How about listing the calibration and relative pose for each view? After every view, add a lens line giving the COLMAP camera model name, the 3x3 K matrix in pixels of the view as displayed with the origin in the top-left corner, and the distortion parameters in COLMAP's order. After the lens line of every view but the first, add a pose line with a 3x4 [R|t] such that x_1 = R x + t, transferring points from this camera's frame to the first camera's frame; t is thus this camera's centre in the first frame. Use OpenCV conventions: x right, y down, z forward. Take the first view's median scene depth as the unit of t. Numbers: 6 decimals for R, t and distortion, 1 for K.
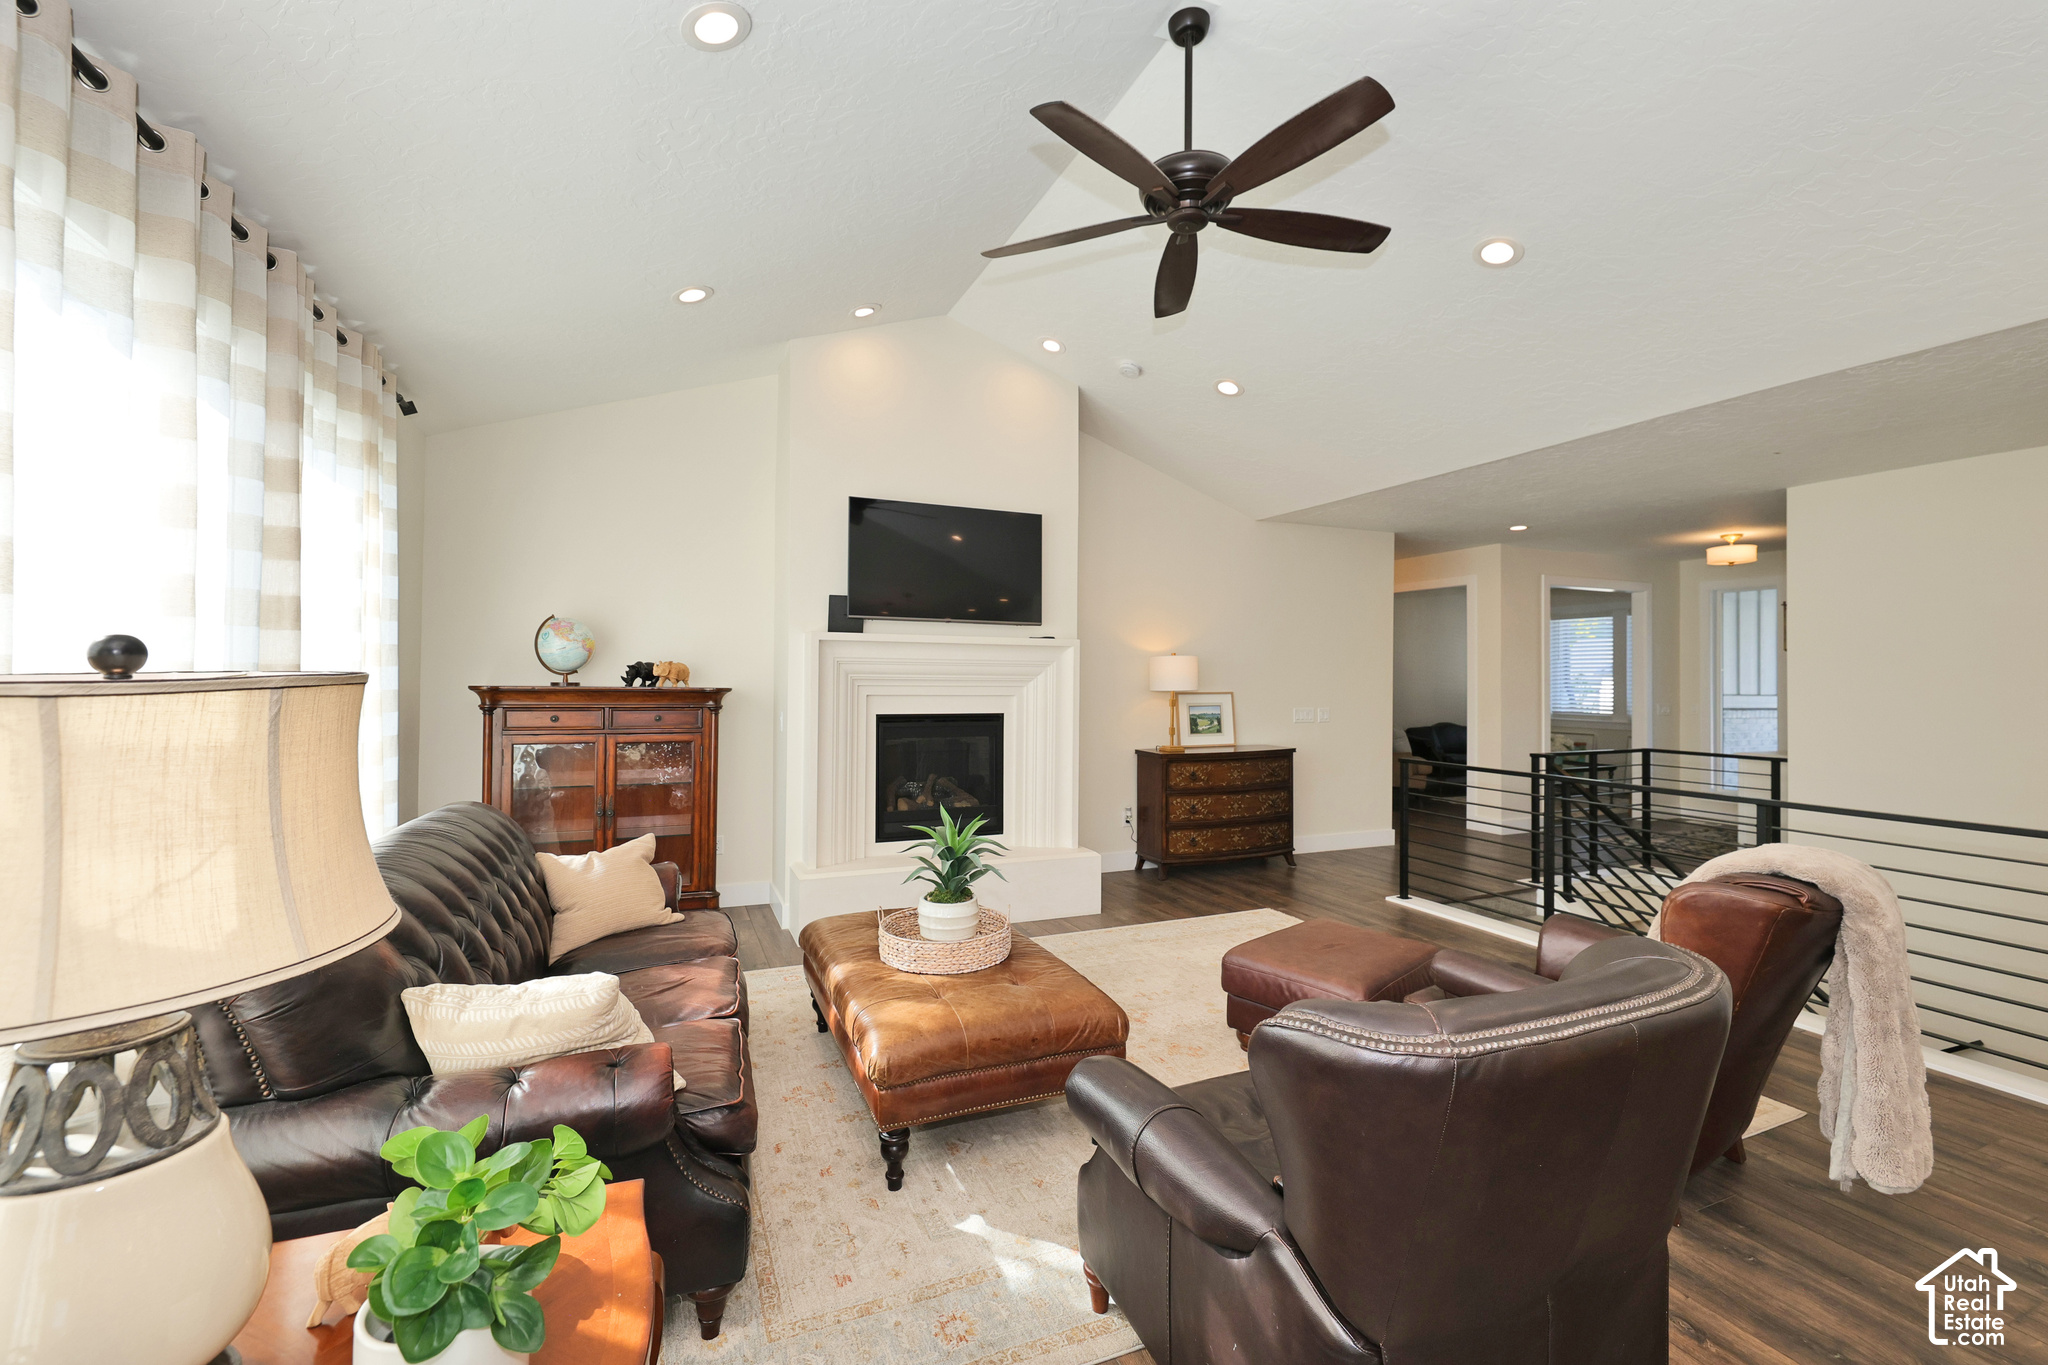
lens RADIAL K [[856.5, 0, 1025.8], [0, 856.5, 670.7], [0, 0, 1]] dist [-0.003535, -0.000148]
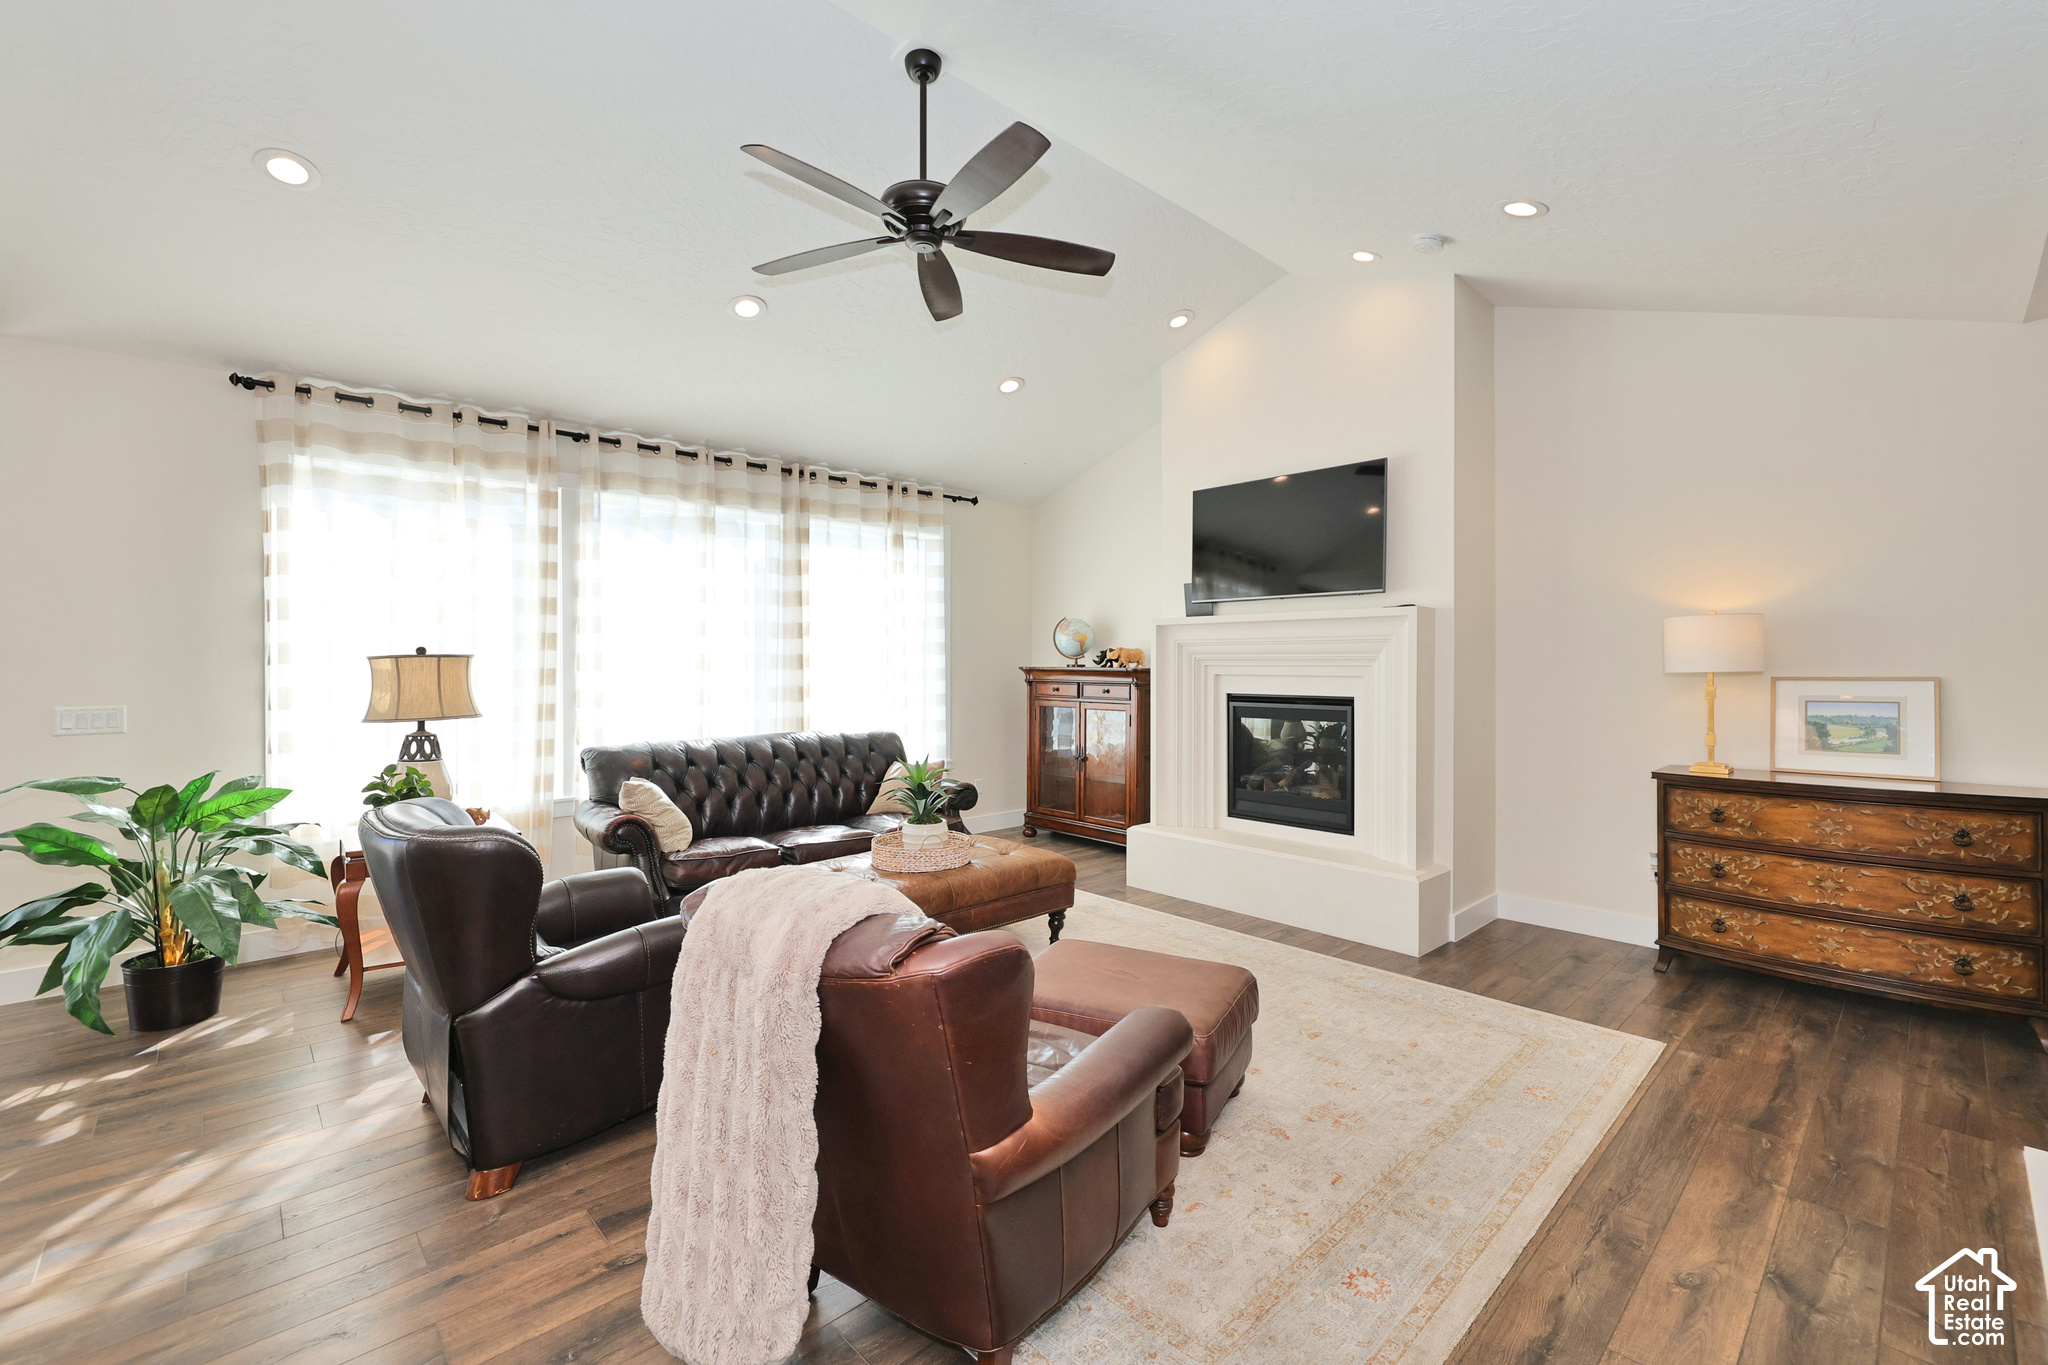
lens RADIAL K [[856.5, 0, 1025.8], [0, 856.5, 670.7], [0, 0, 1]] dist [-0.003535, -0.000148]
pose [[0.340094, -0.001737, -0.940390, 0.669715], [0.010840, 0.999939, 0.002073, 0.017637], [0.940329, -0.010899, 0.340092, 0.387416]]
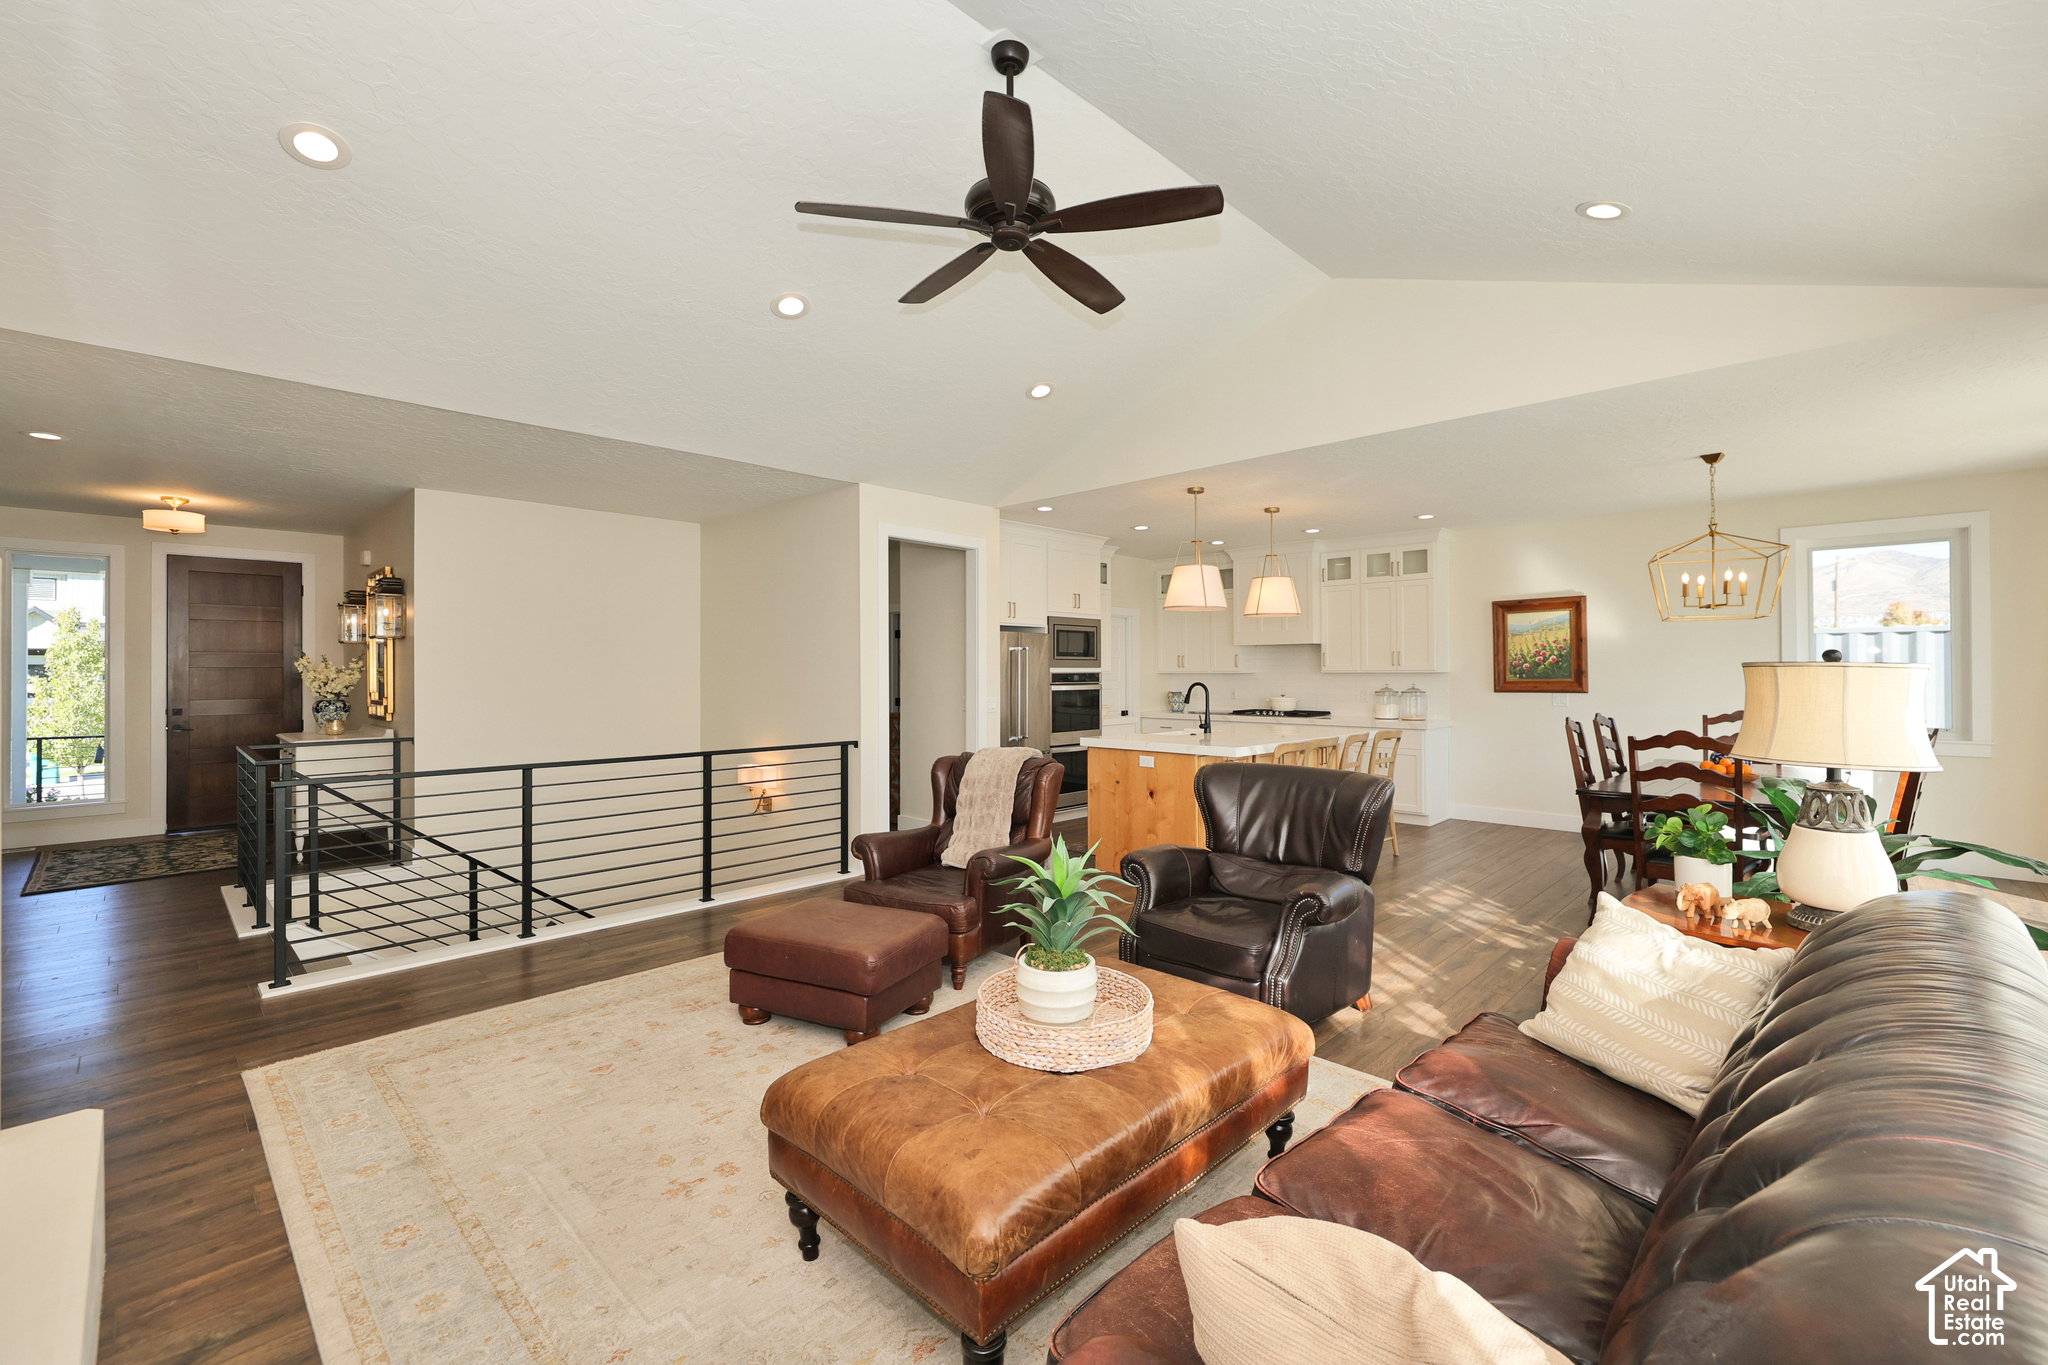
lens RADIAL K [[856.5, 0, 1025.8], [0, 856.5, 670.7], [0, 0, 1]] dist [-0.003535, -0.000148]
pose [[-0.384569, -0.008449, 0.923057, -0.427771], [-0.008739, 0.999947, 0.005512, 0.005837], [-0.923055, -0.005947, -0.384623, 0.728778]]
